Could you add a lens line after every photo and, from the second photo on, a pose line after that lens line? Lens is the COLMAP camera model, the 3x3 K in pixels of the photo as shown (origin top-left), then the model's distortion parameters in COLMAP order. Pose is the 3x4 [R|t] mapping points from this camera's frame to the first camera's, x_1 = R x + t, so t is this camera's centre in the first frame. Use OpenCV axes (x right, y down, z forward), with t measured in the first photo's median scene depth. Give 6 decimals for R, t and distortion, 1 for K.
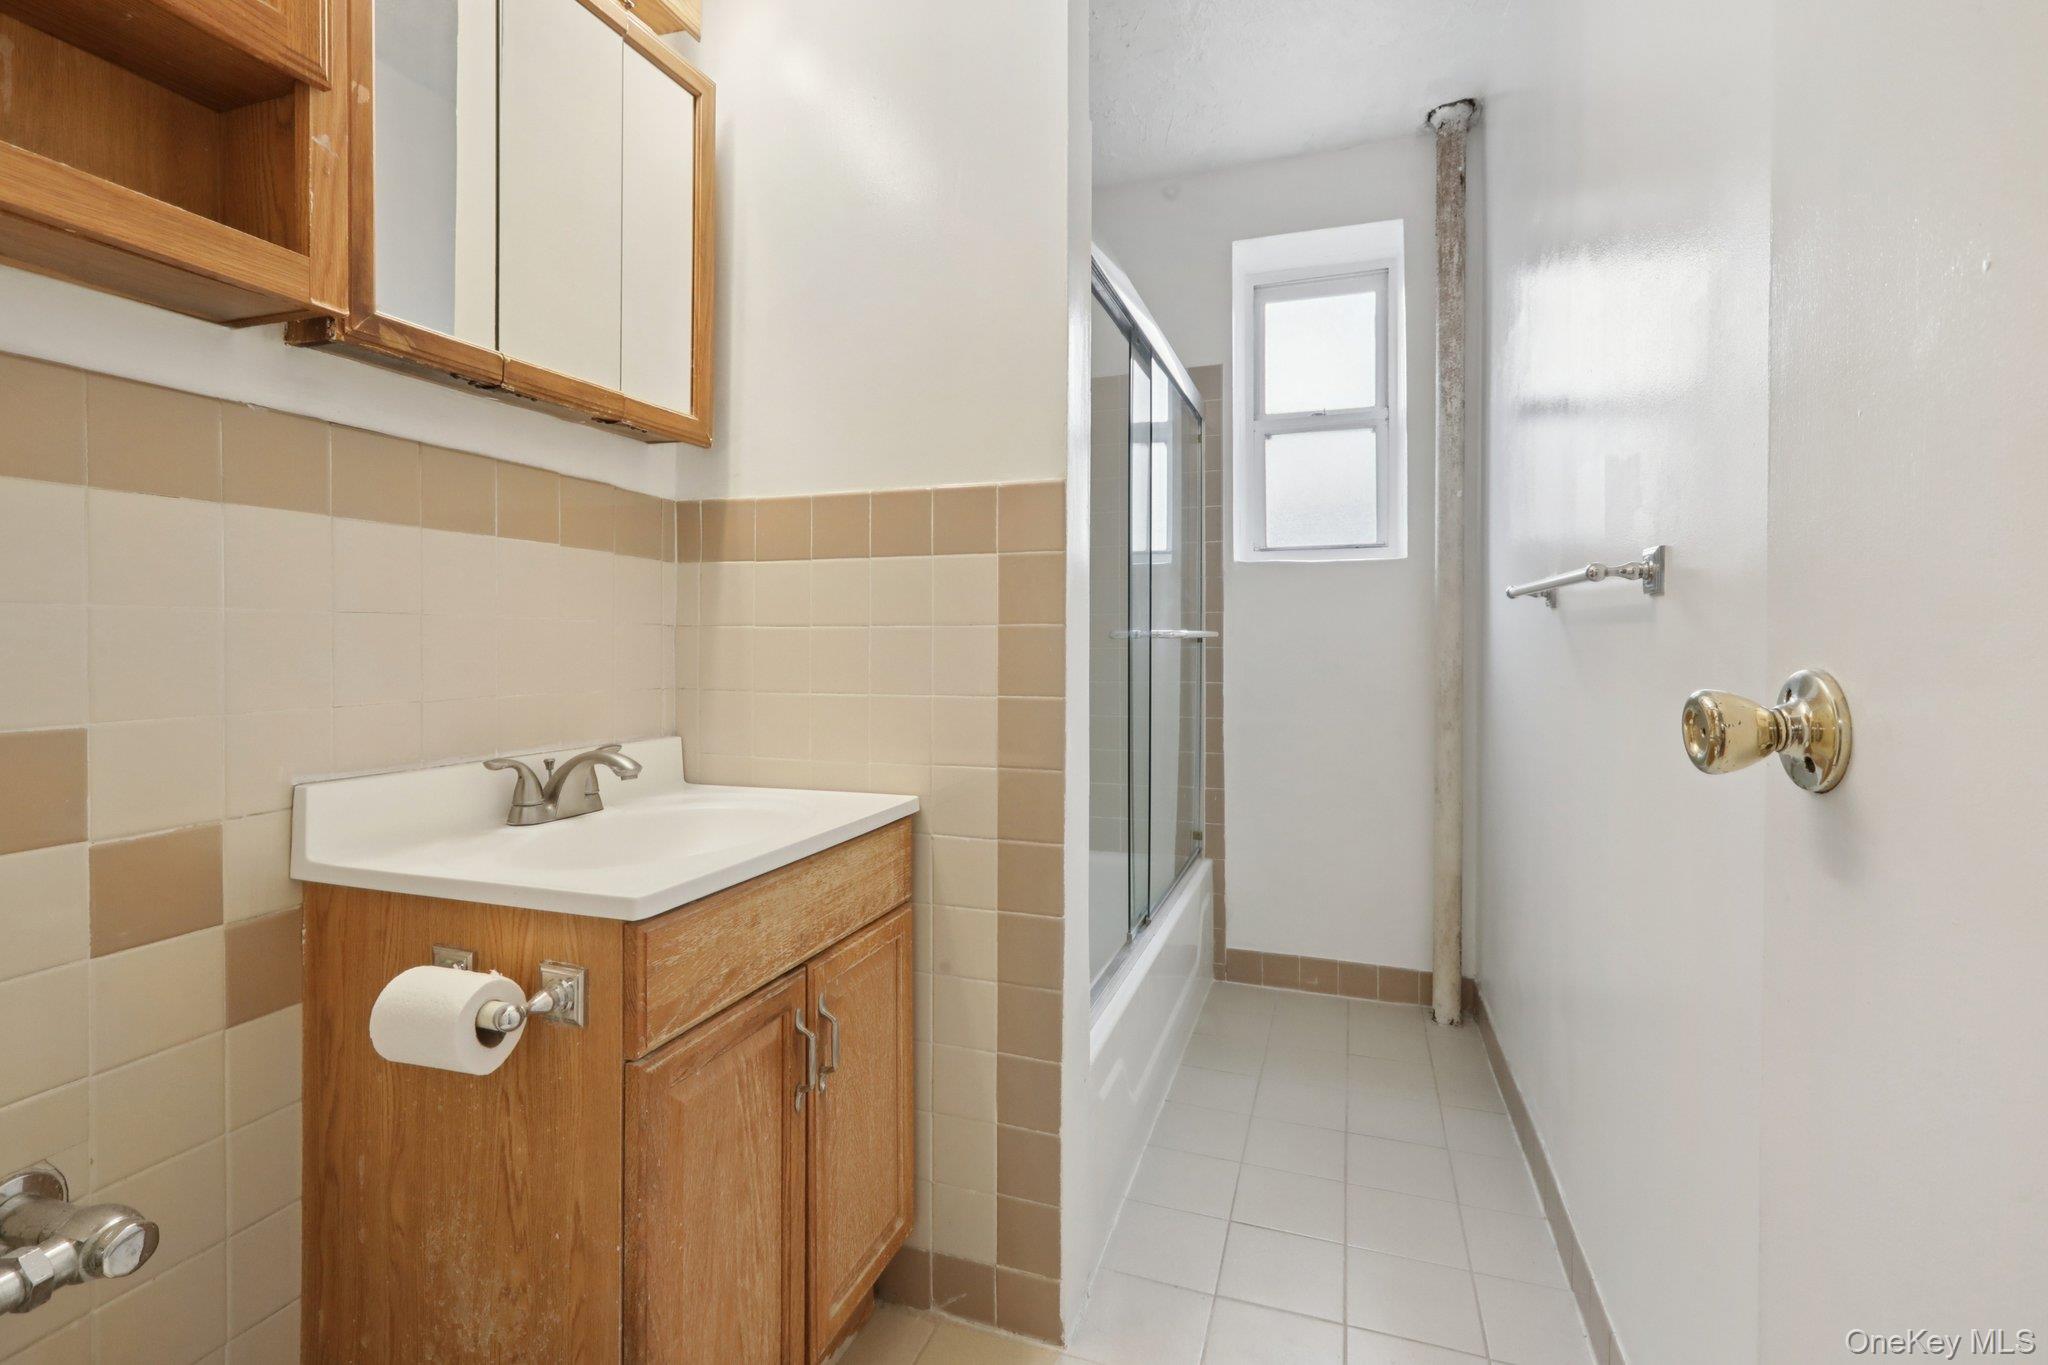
lens RADIAL K [[941.7, 0, 1018.1], [0, 941.7, 631.0], [0, 0, 1]] dist [-0.000368, 0.000030]
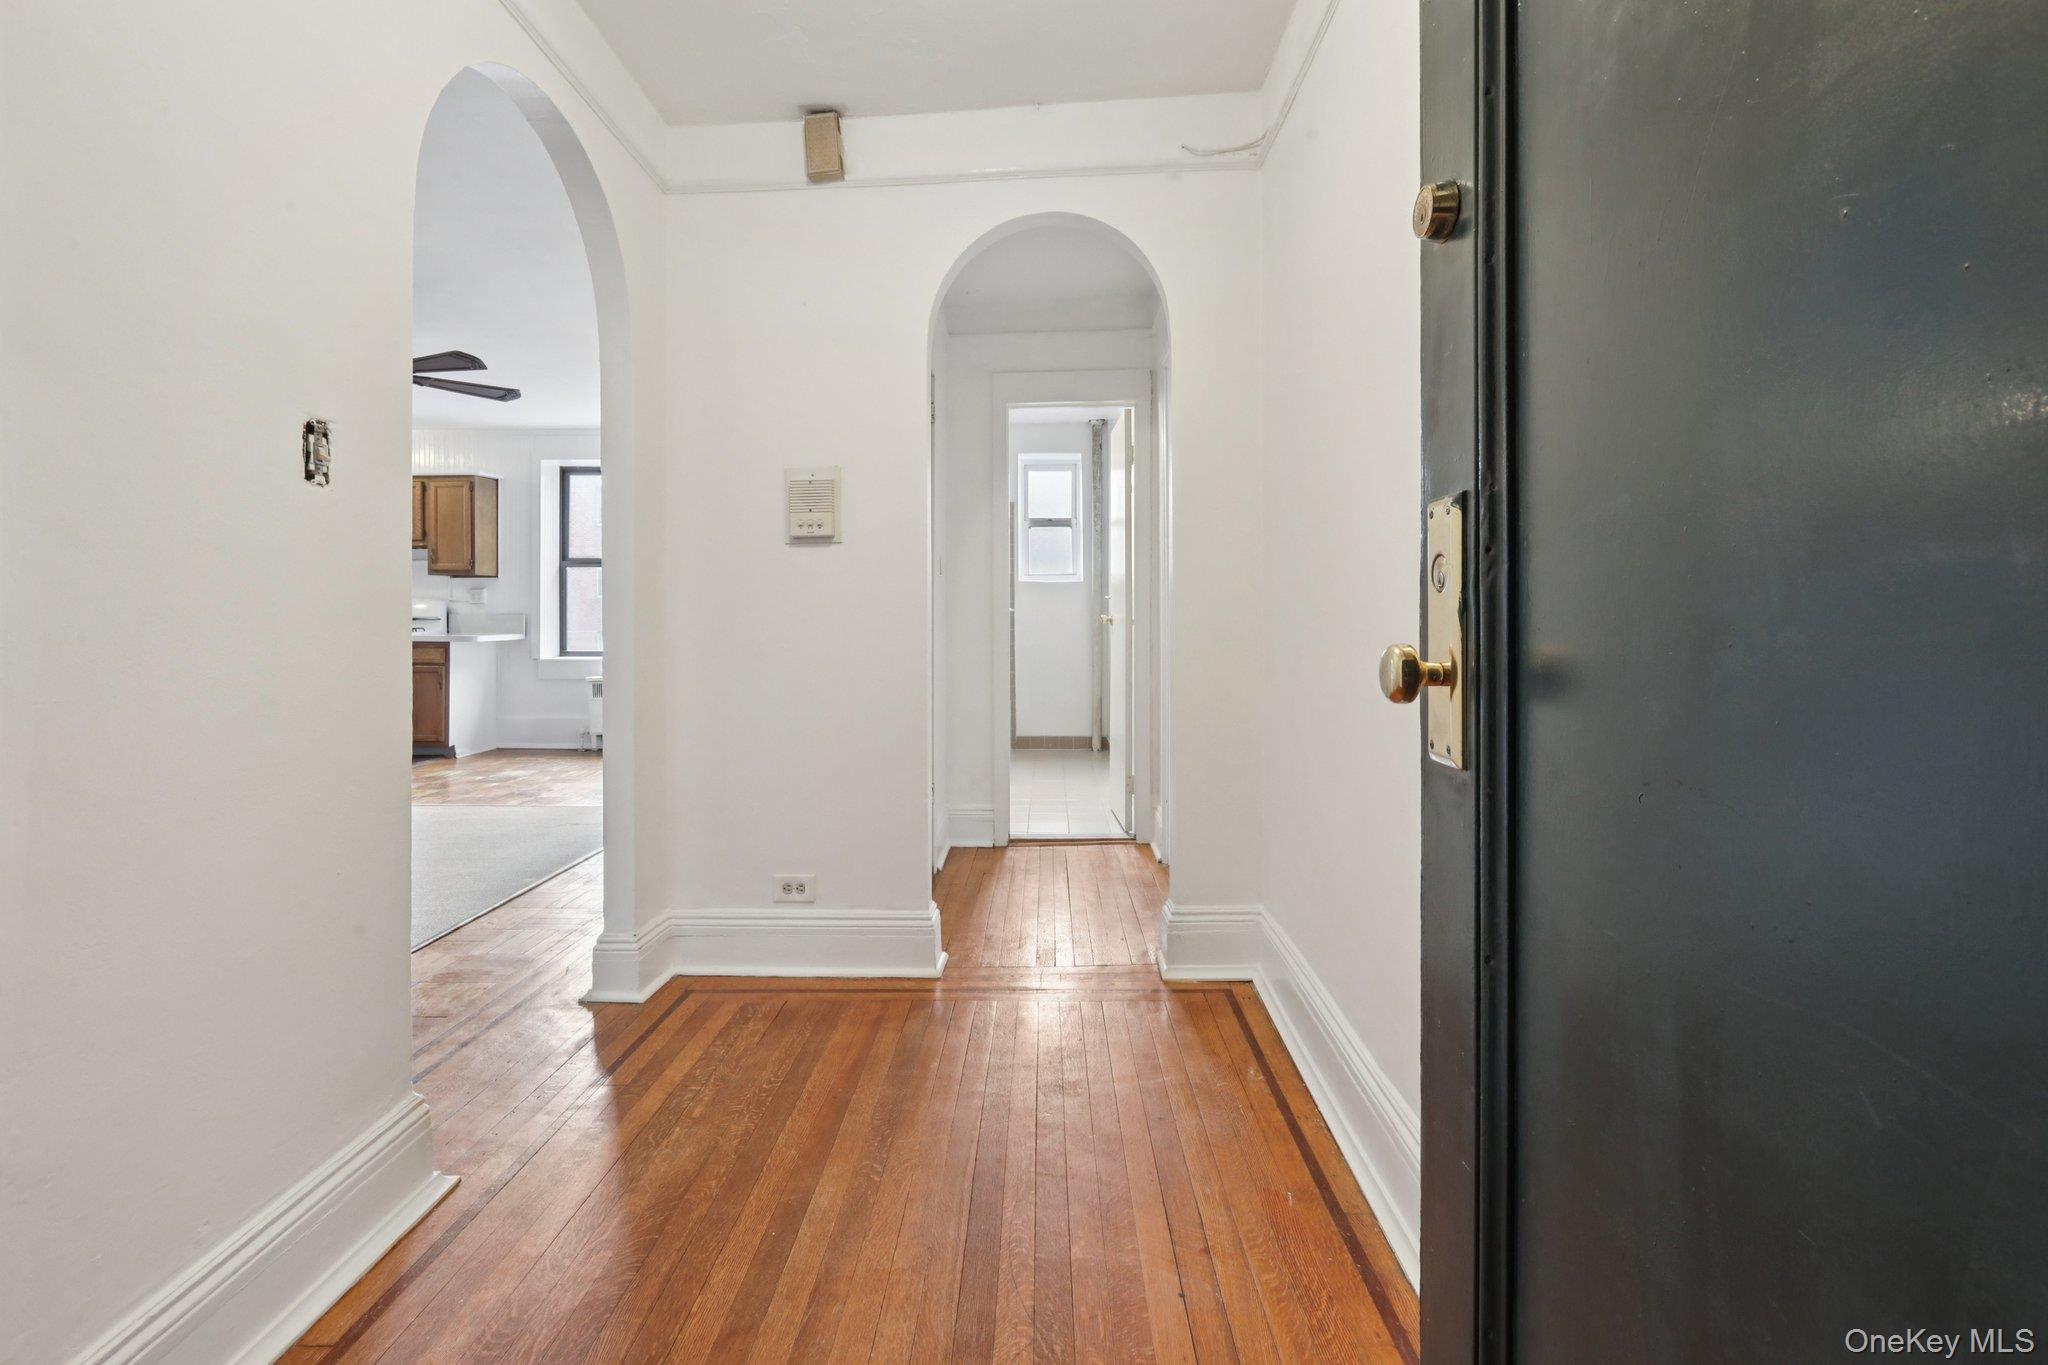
lens RADIAL K [[941.7, 0, 1018.1], [0, 941.7, 631.0], [0, 0, 1]] dist [-0.000368, 0.000030]
pose [[0.952599, -0.008818, 0.304102, -0.558947], [0.002740, 0.999788, 0.020409, 0.009113], [-0.304218, -0.018608, 0.952421, -1.448034]]
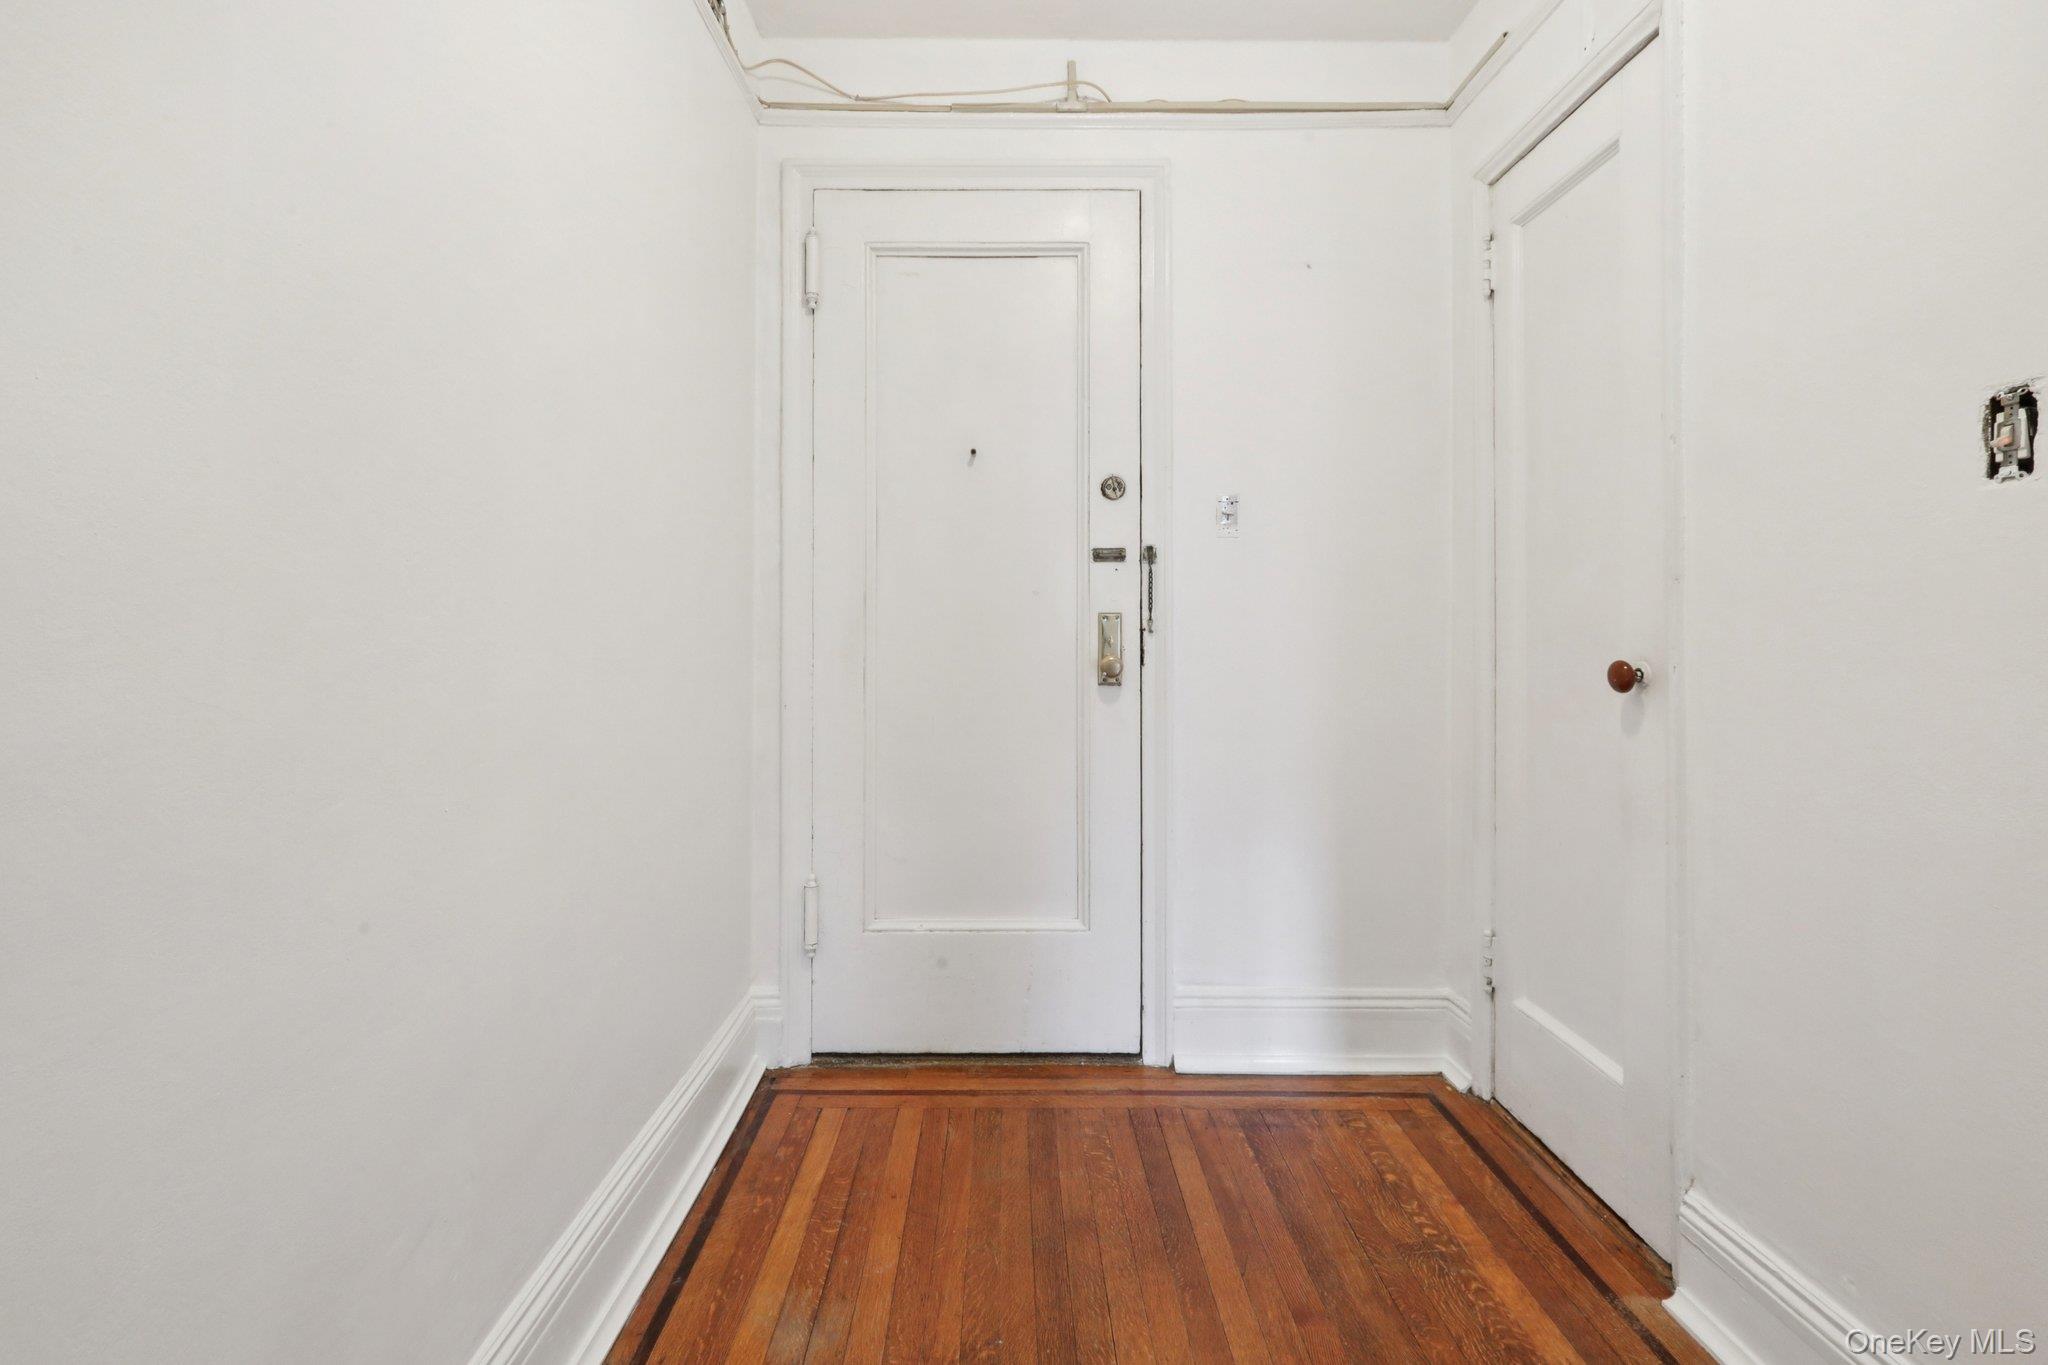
lens RADIAL K [[941.7, 0, 1018.1], [0, 941.7, 631.0], [0, 0, 1]] dist [-0.000368, 0.000030]
pose [[-0.942728, -0.003785, -0.333540, 0.897091], [-0.000657, 0.999955, -0.009491, -0.031868], [0.333561, -0.008728, -0.942688, 2.885998]]
